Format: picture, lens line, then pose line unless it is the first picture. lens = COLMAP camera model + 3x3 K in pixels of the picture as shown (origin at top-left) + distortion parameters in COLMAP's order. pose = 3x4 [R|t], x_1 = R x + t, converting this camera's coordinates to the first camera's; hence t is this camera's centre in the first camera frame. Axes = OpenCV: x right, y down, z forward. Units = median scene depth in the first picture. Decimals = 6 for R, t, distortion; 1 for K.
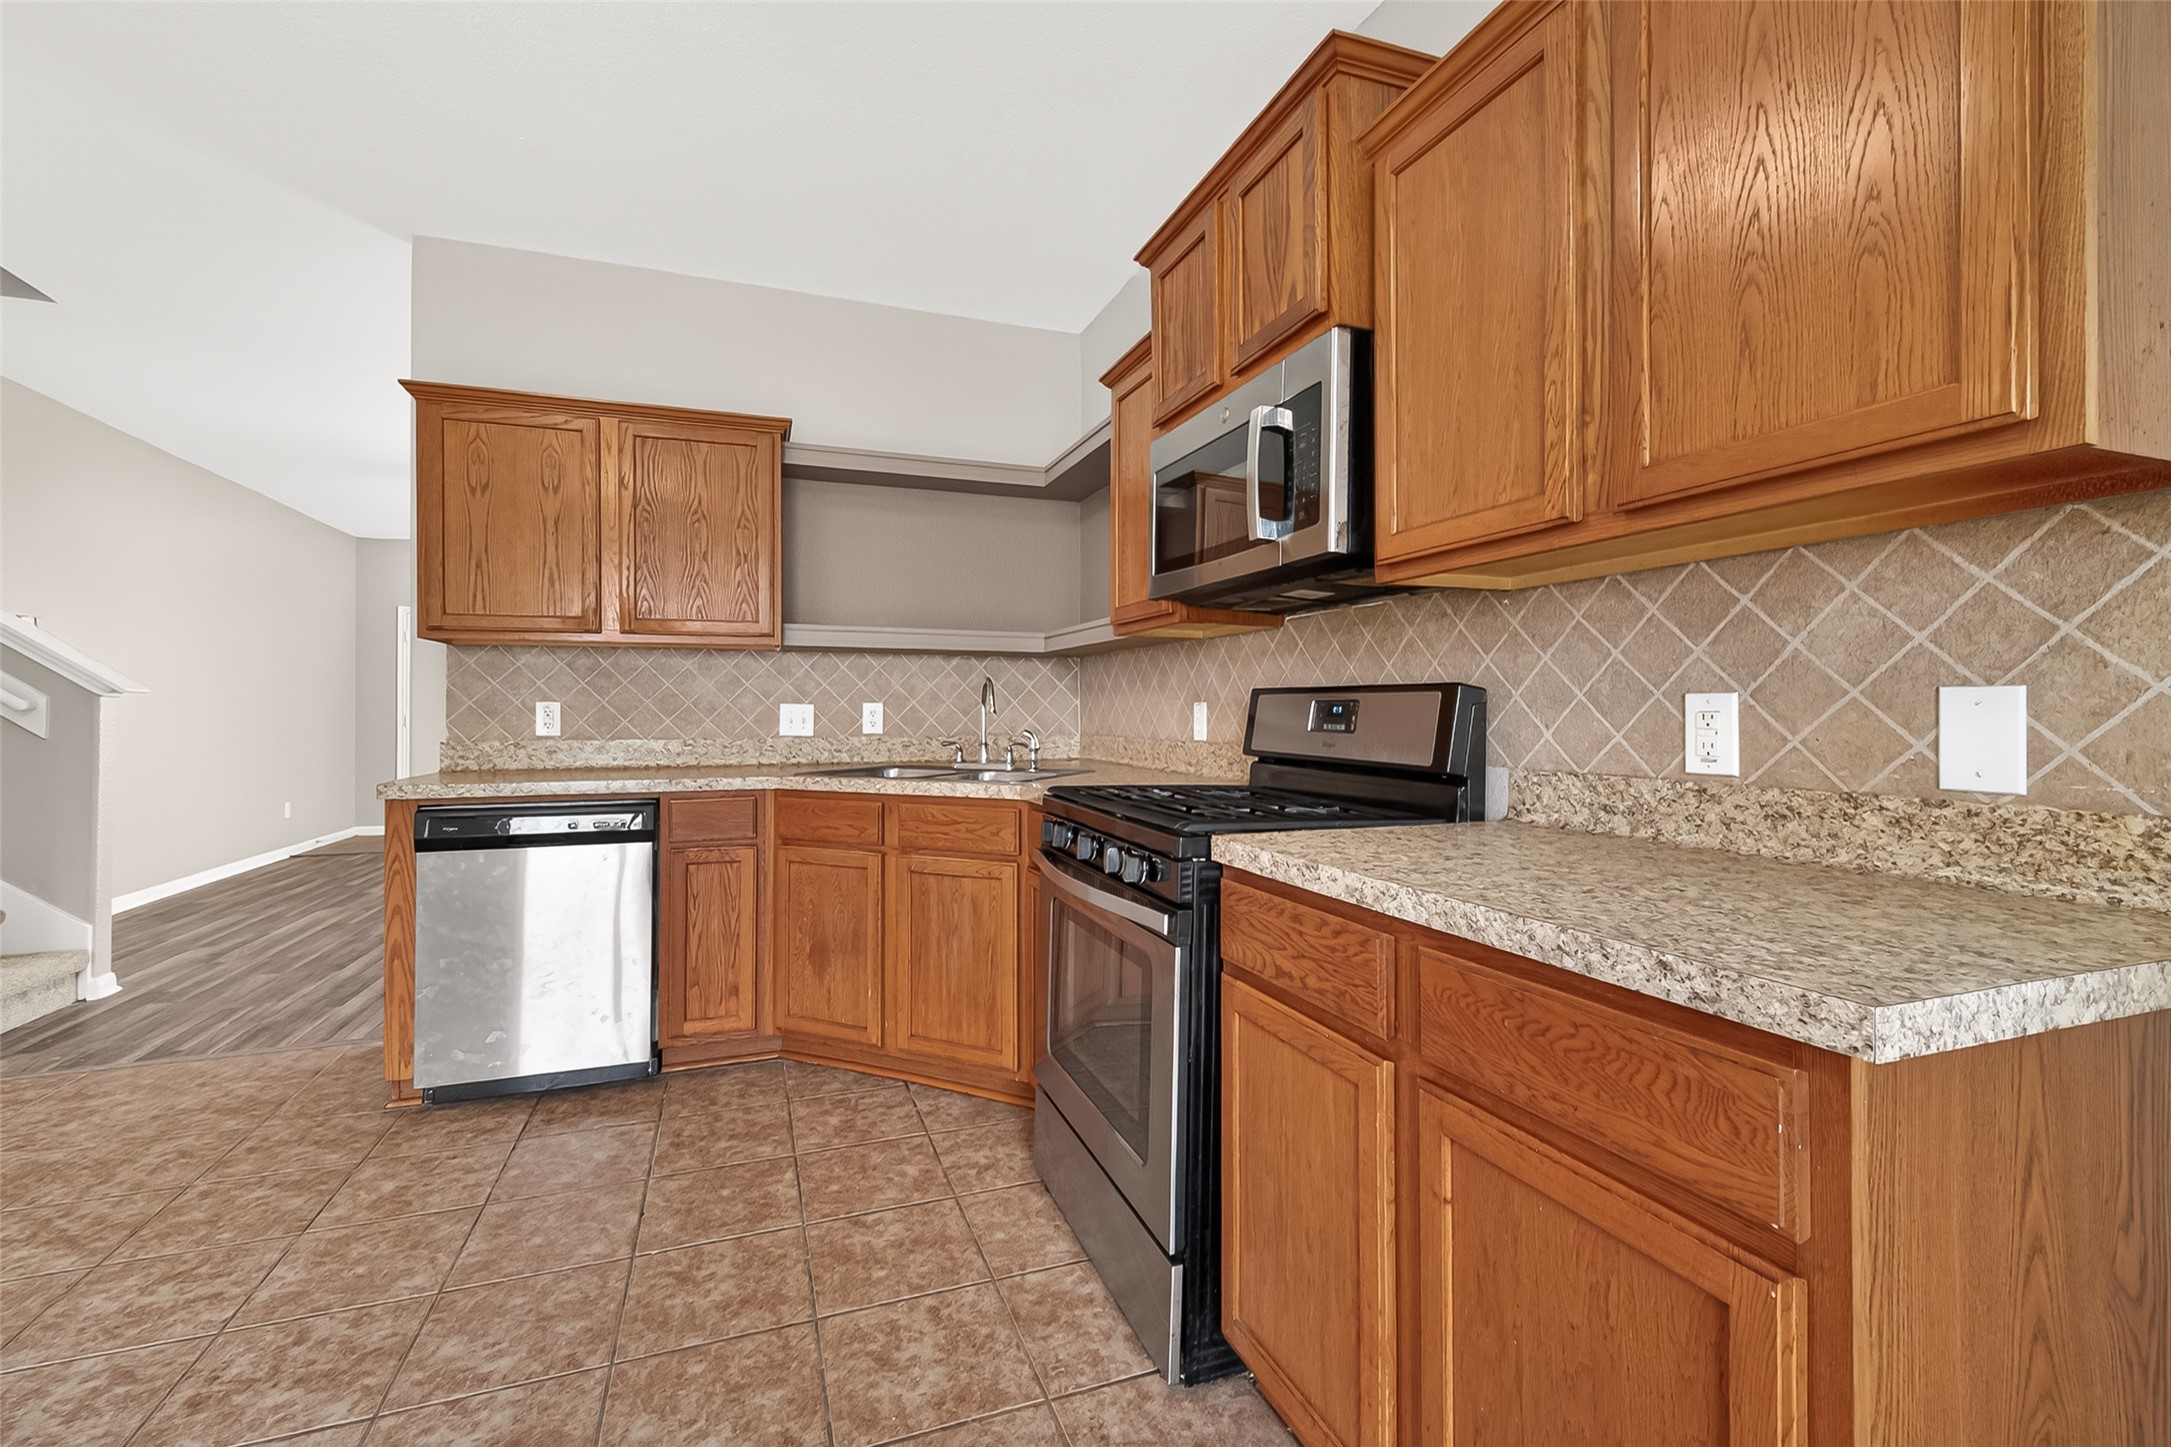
lens RADIAL K [[911.2, 0, 1074.4], [0, 911.2, 704.0], [0, 0, 1]] dist [0.010715, -0.003026]
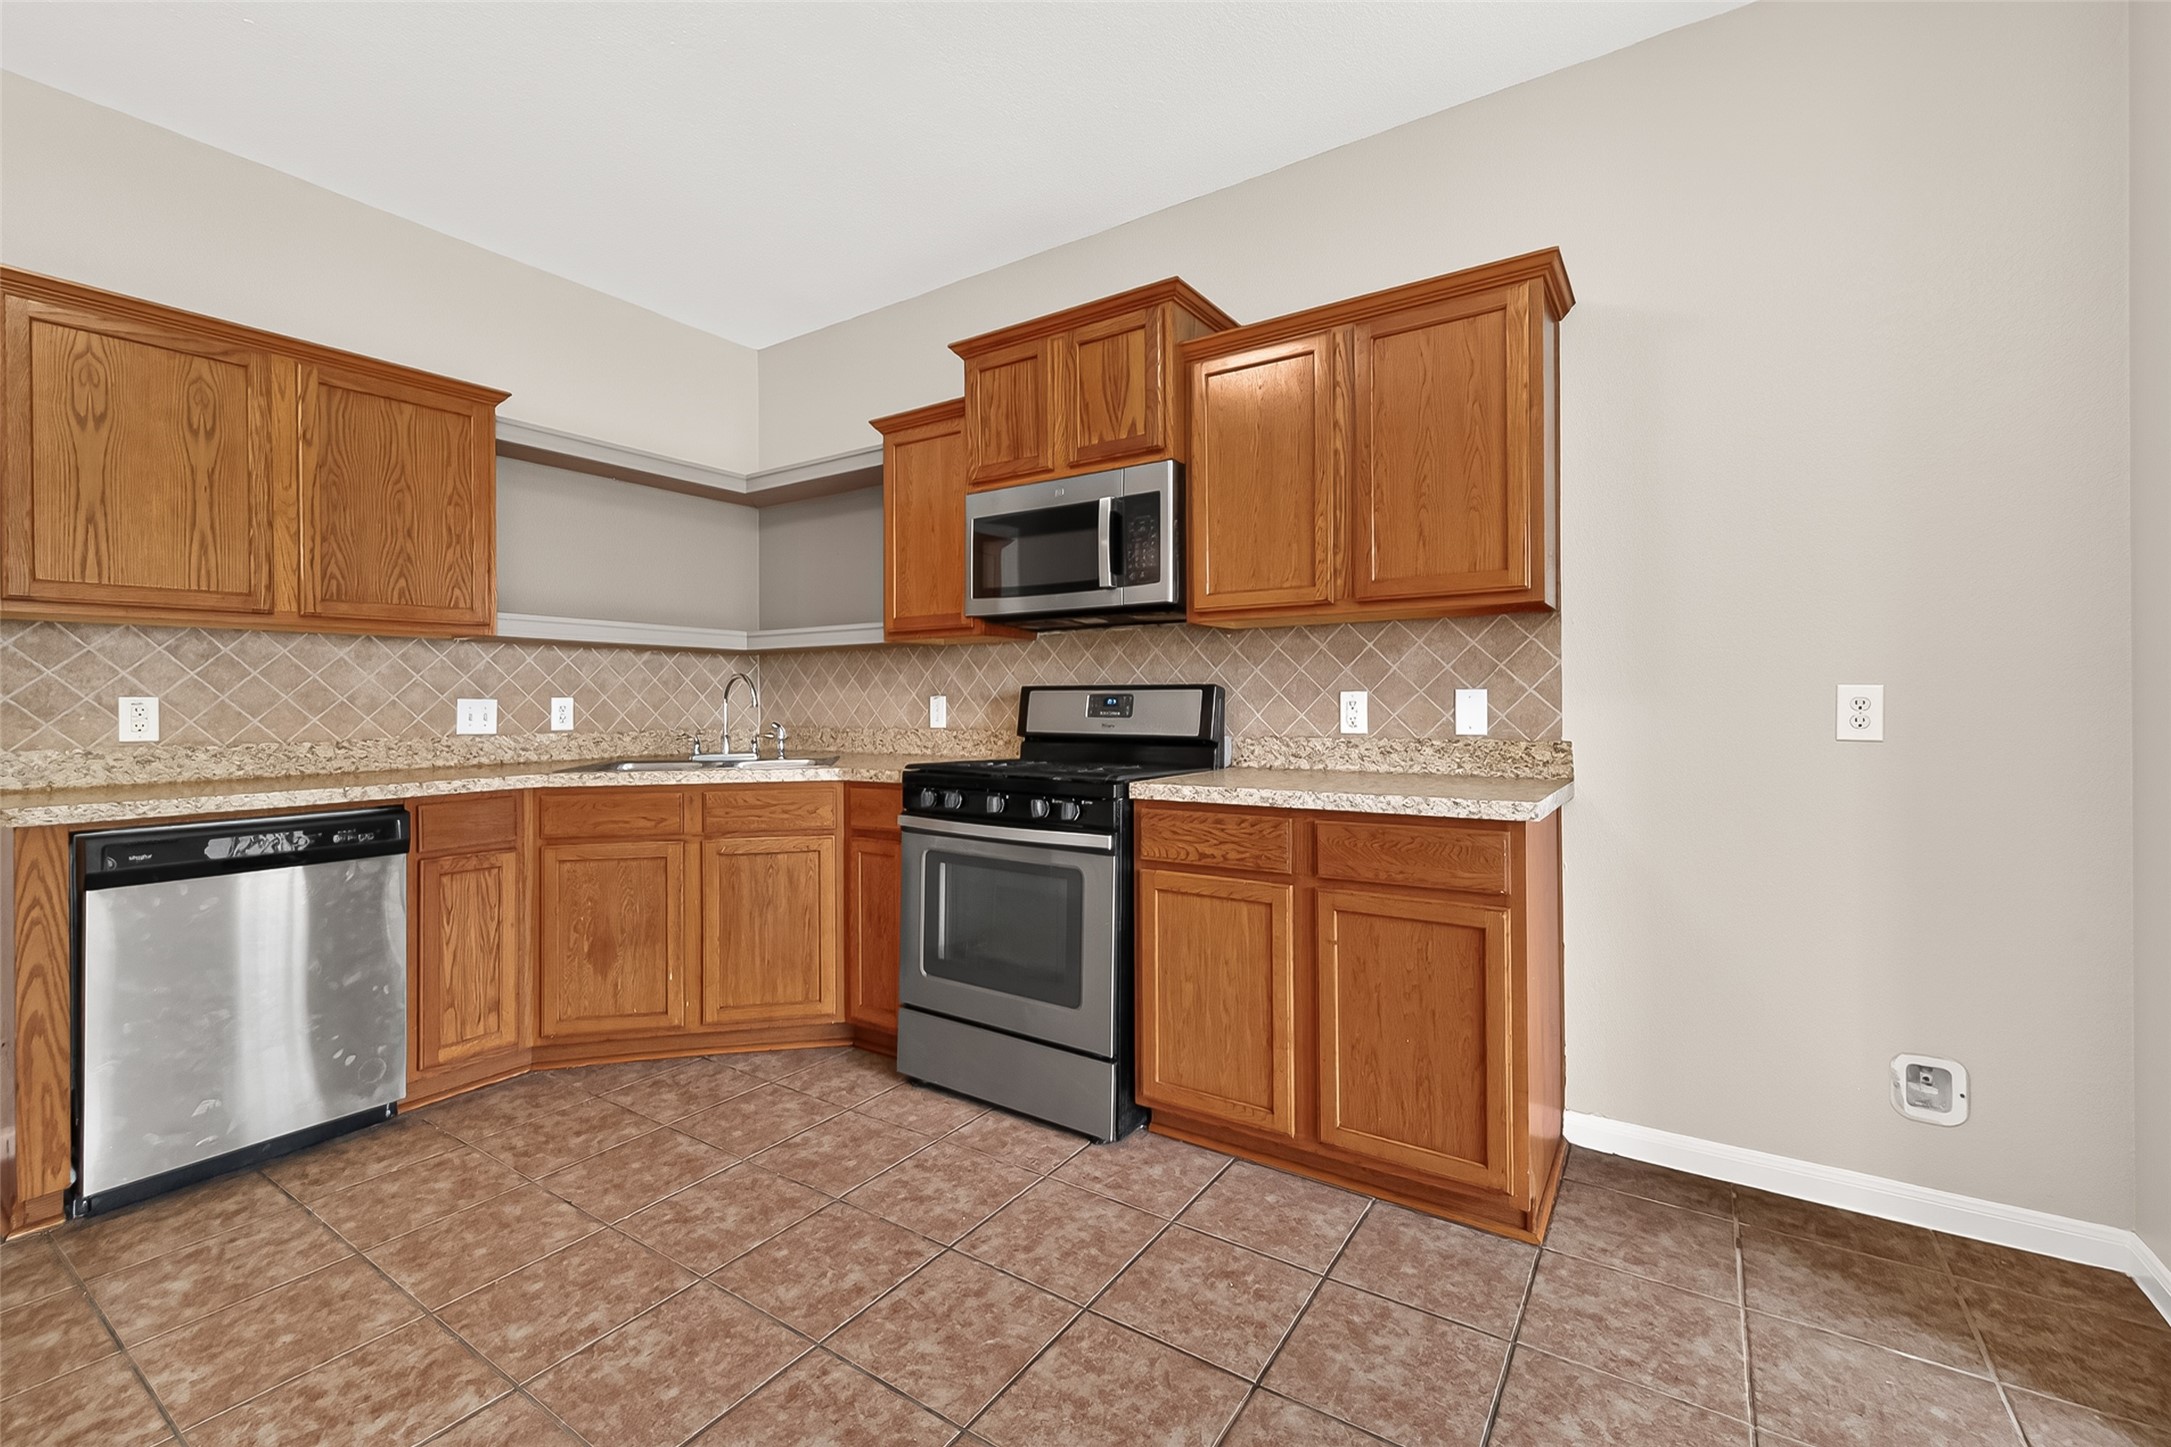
lens RADIAL K [[911.2, 0, 1075.4], [0, 911.2, 698.4], [0, 0, 1]] dist [0.010715, -0.003026]
pose [[0.812172, -0.002621, 0.583413, -0.478410], [0.002338, 0.999997, 0.001237, -0.000539], [-0.583414, 0.000359, 0.812175, -0.117331]]
